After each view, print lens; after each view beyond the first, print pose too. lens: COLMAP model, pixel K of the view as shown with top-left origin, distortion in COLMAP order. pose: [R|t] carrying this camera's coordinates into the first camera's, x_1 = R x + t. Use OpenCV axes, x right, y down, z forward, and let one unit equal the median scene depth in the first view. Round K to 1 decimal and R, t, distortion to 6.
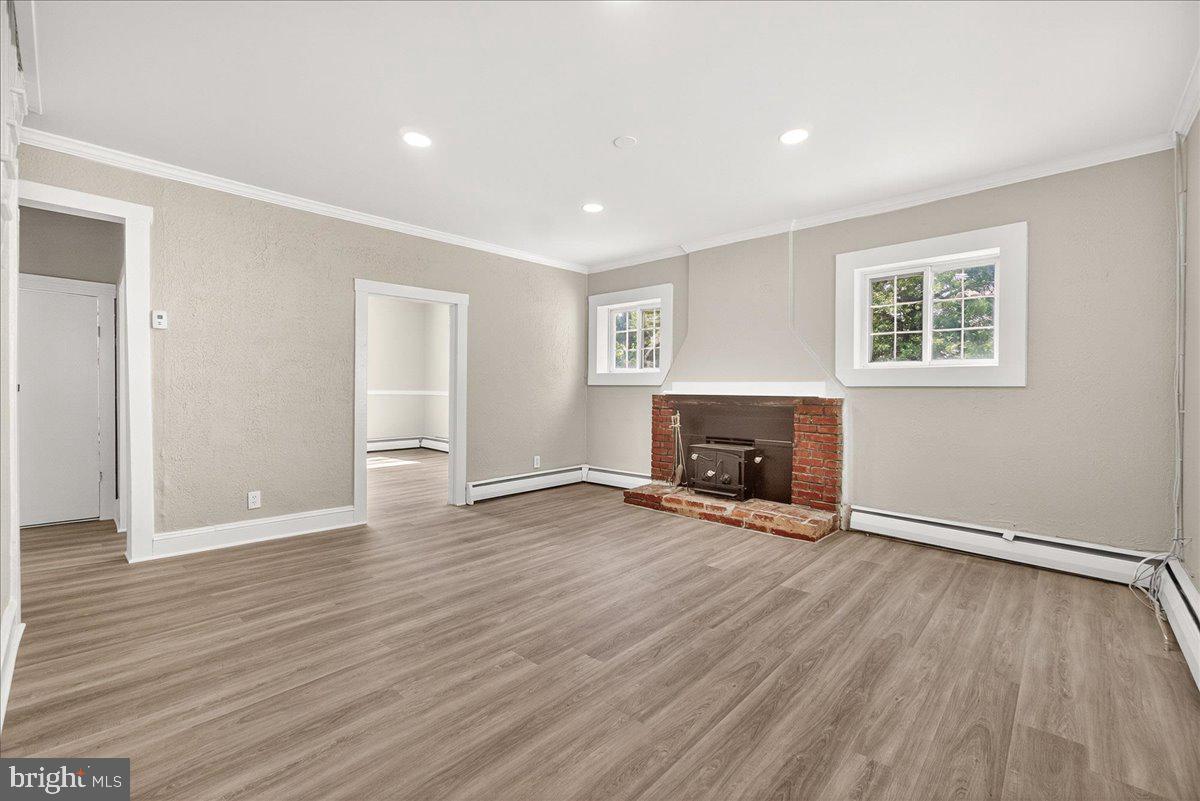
lens RADIAL K [[505.4, 0, 592.0], [0, 505.4, 394.2], [0, 0, 1]] dist [0.000229, 0.000560]
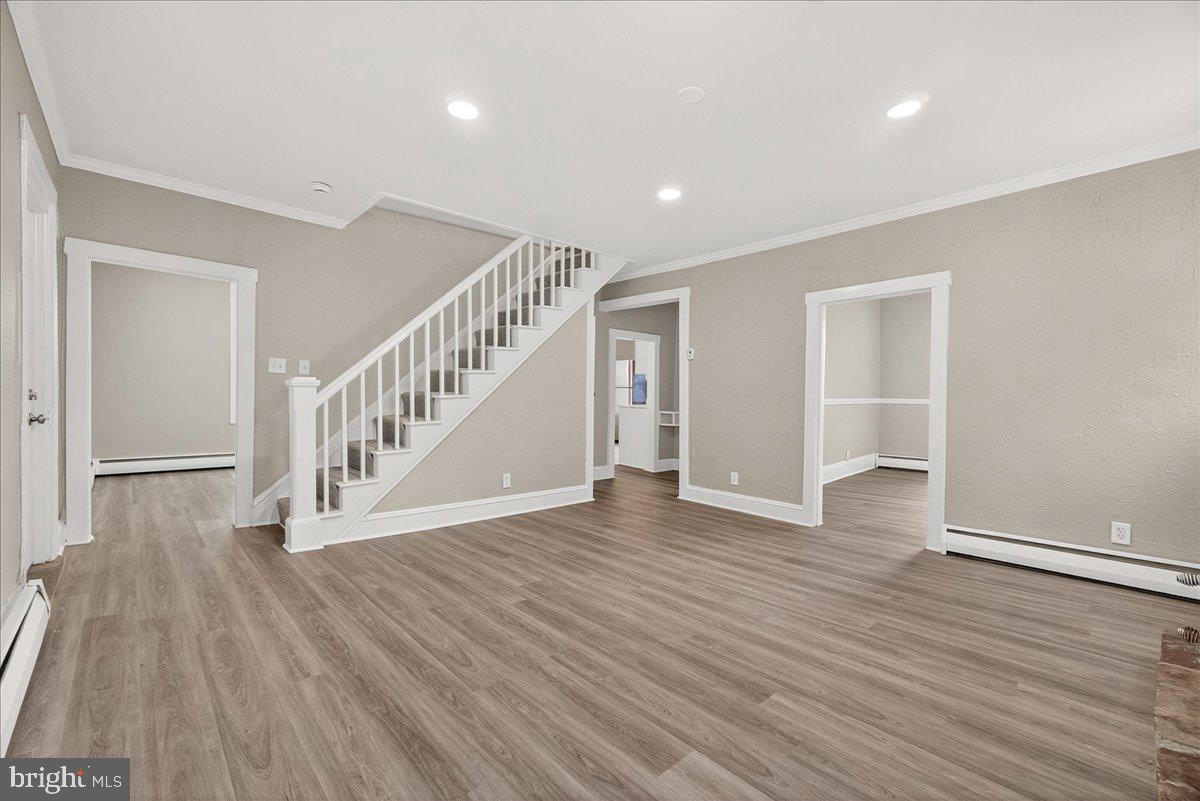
lens RADIAL K [[505.4, 0, 594.8], [0, 505.4, 400.0], [0, 0, 1]] dist [0.000229, 0.000560]
pose [[-0.071176, -0.002937, -0.997459, 1.222075], [-0.022004, 0.999757, -0.001374, 0.013404], [0.997221, 0.021850, -0.071224, 1.236254]]
